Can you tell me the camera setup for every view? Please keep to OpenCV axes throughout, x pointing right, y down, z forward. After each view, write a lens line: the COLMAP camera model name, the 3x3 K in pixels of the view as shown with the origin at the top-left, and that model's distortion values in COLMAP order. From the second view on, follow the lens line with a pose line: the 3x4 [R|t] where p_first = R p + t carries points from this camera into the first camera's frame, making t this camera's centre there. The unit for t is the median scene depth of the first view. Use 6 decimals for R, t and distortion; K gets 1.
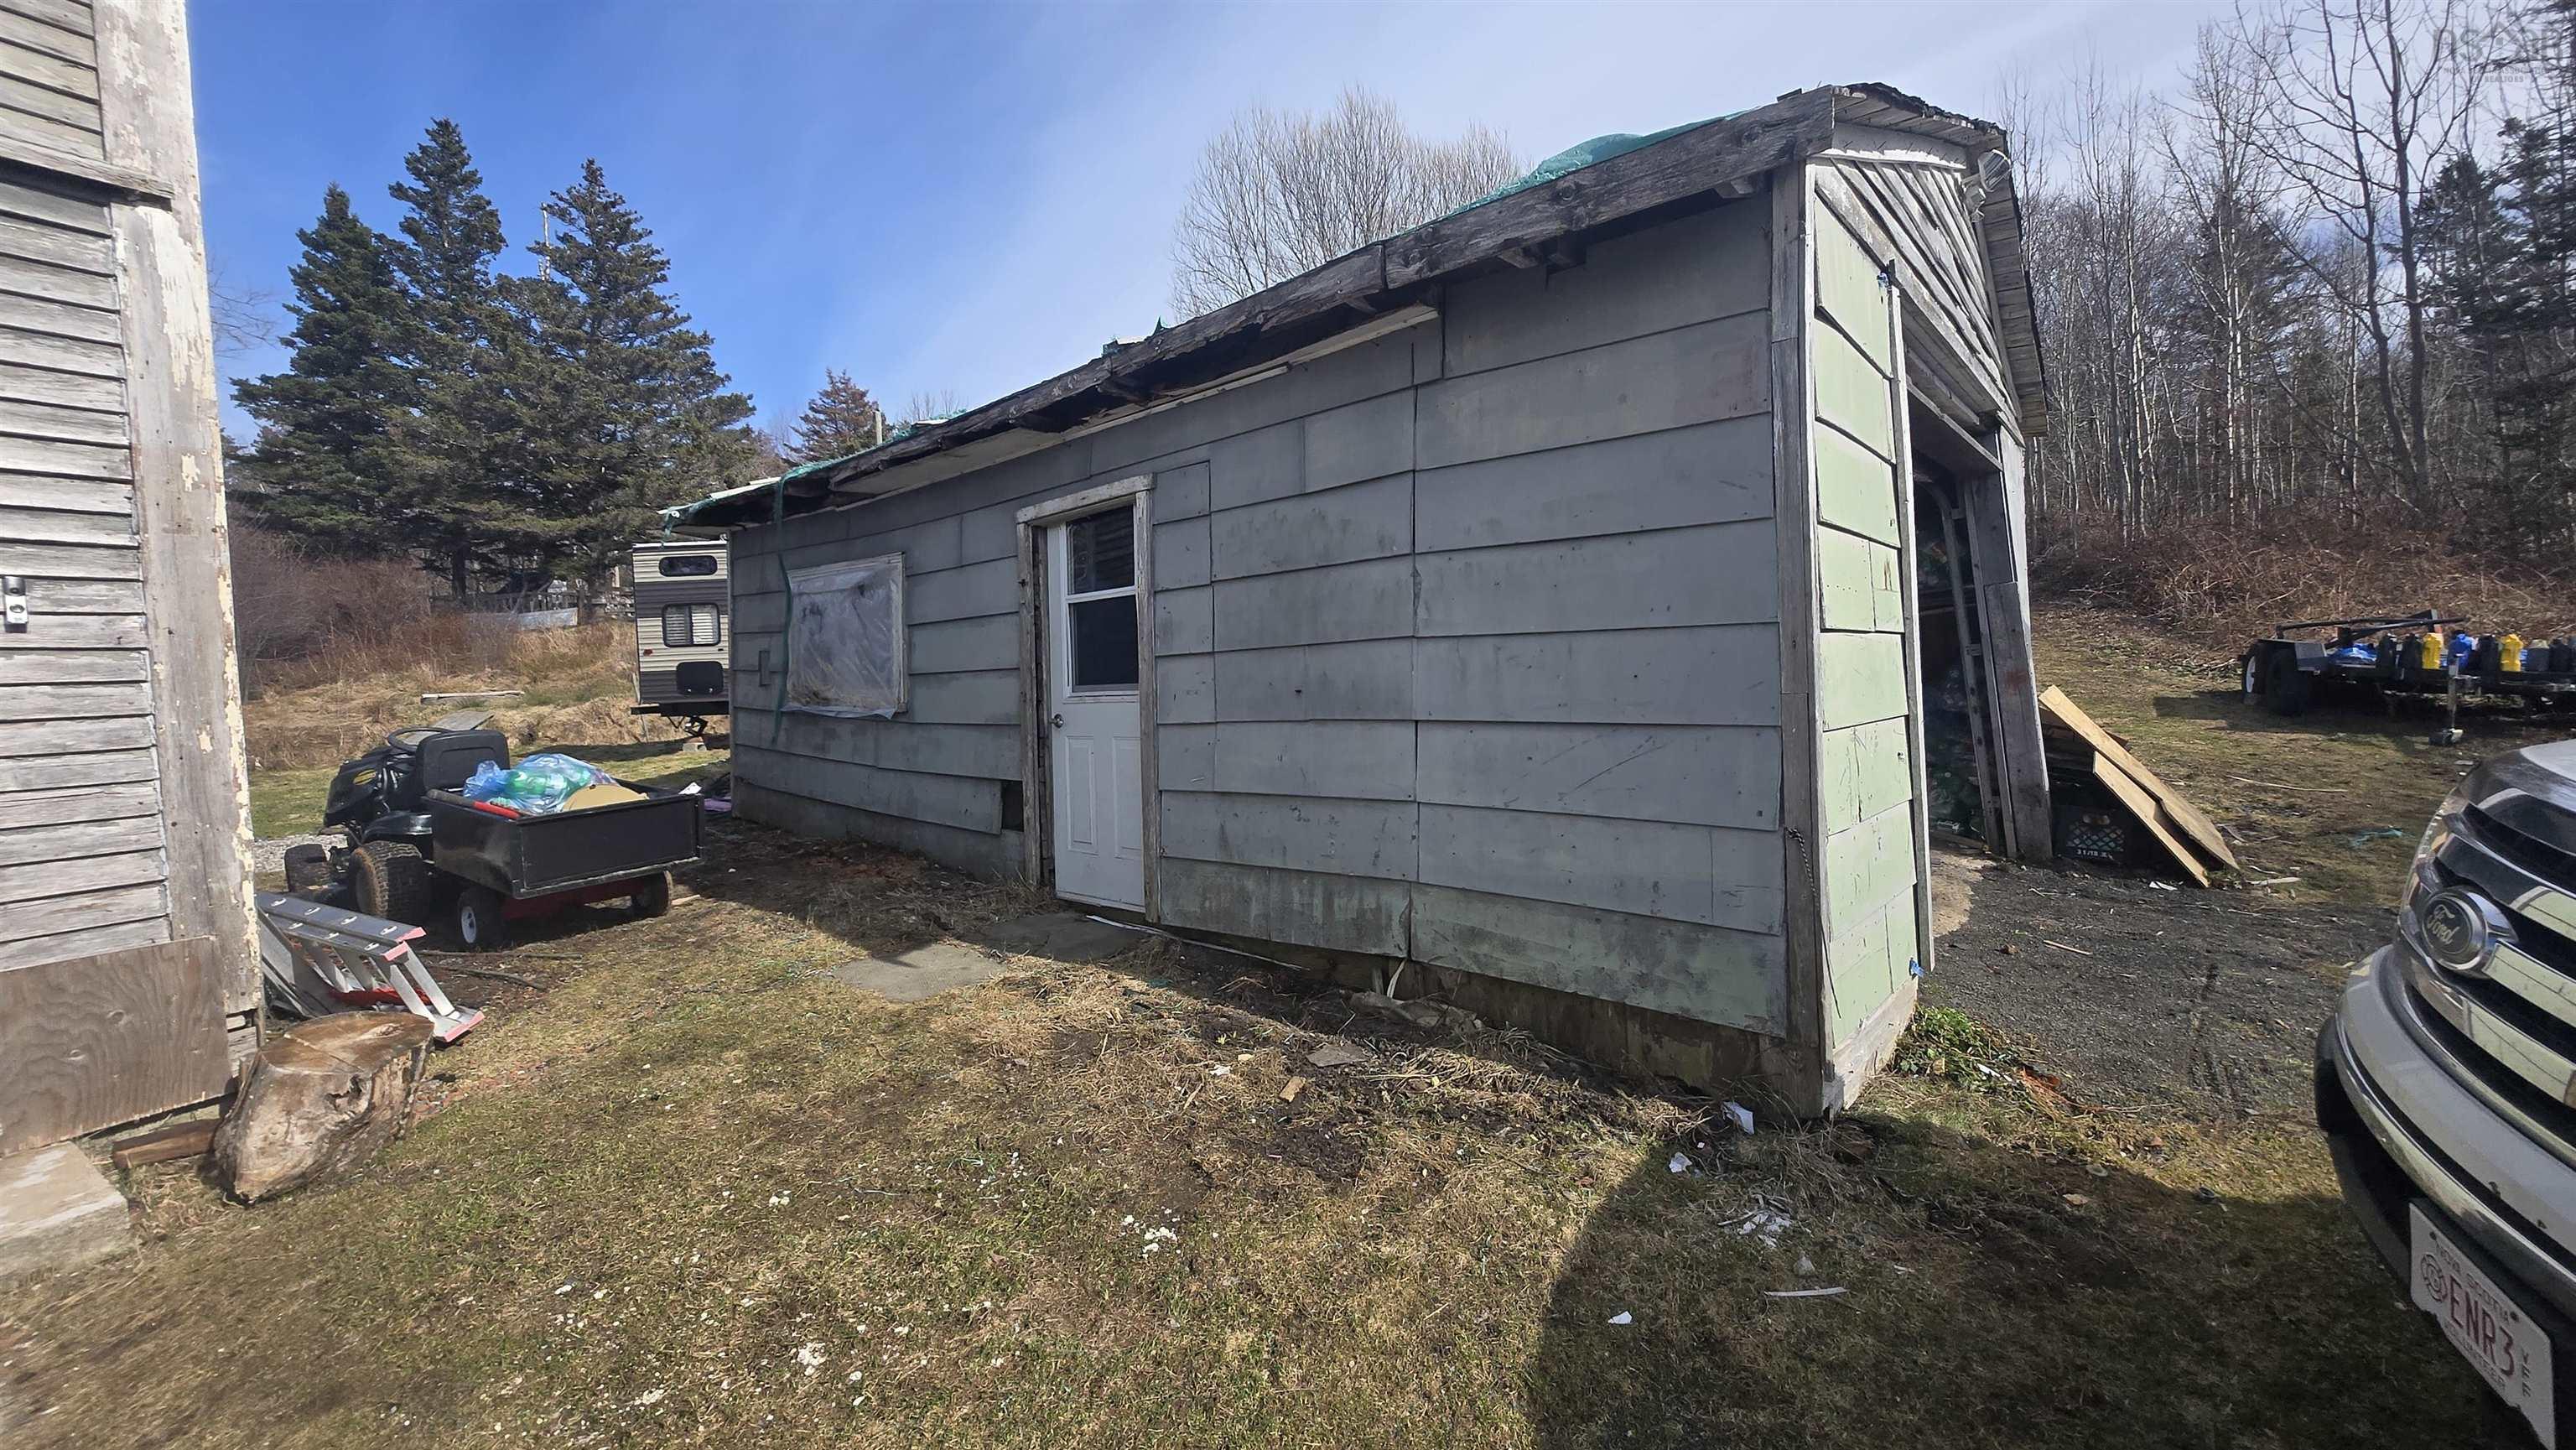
lens RADIAL K [[1021.4, 0, 1282.3], [0, 1021.4, 694.4], [0, 0, 1]] dist [-0.001536, 0.000277]
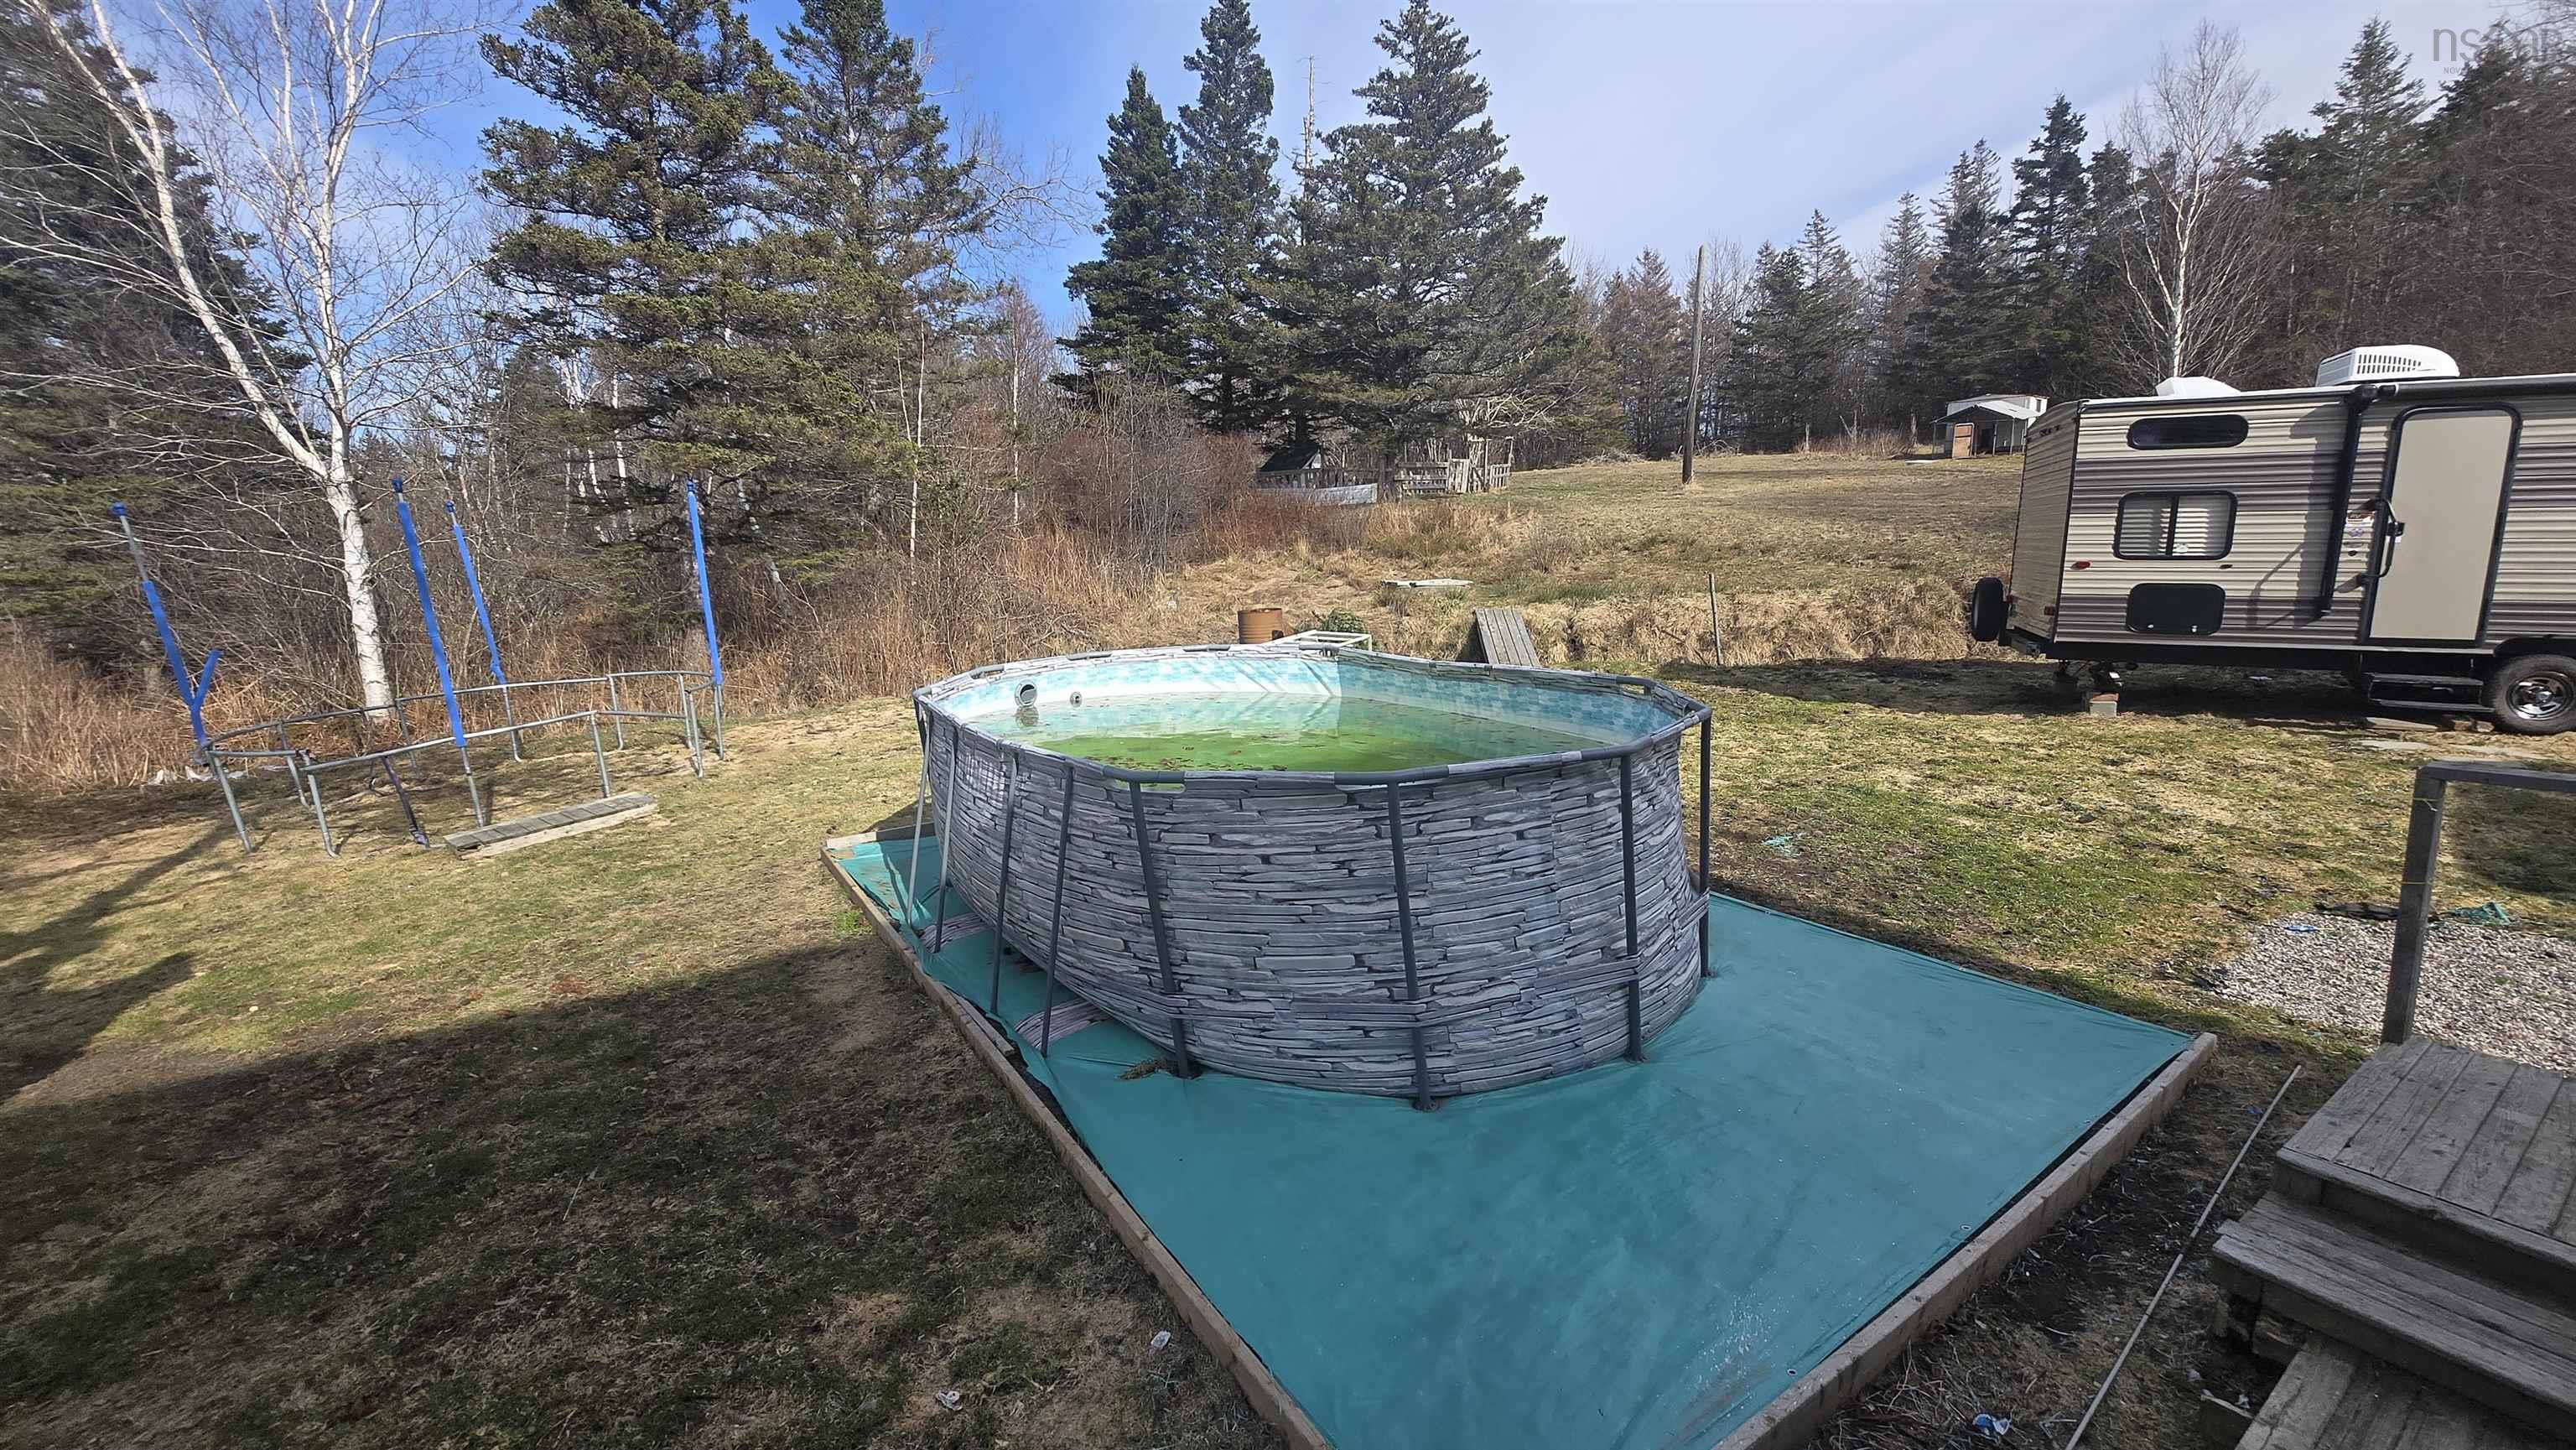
lens RADIAL K [[1021.4, 0, 1282.3], [0, 1021.4, 694.4], [0, 0, 1]] dist [-0.001536, 0.000277]
pose [[0.905543, 0.091301, -0.414315, -0.352907], [-0.039527, 0.990478, 0.131876, -0.010915], [0.422410, -0.103043, 0.900529, 0.072682]]
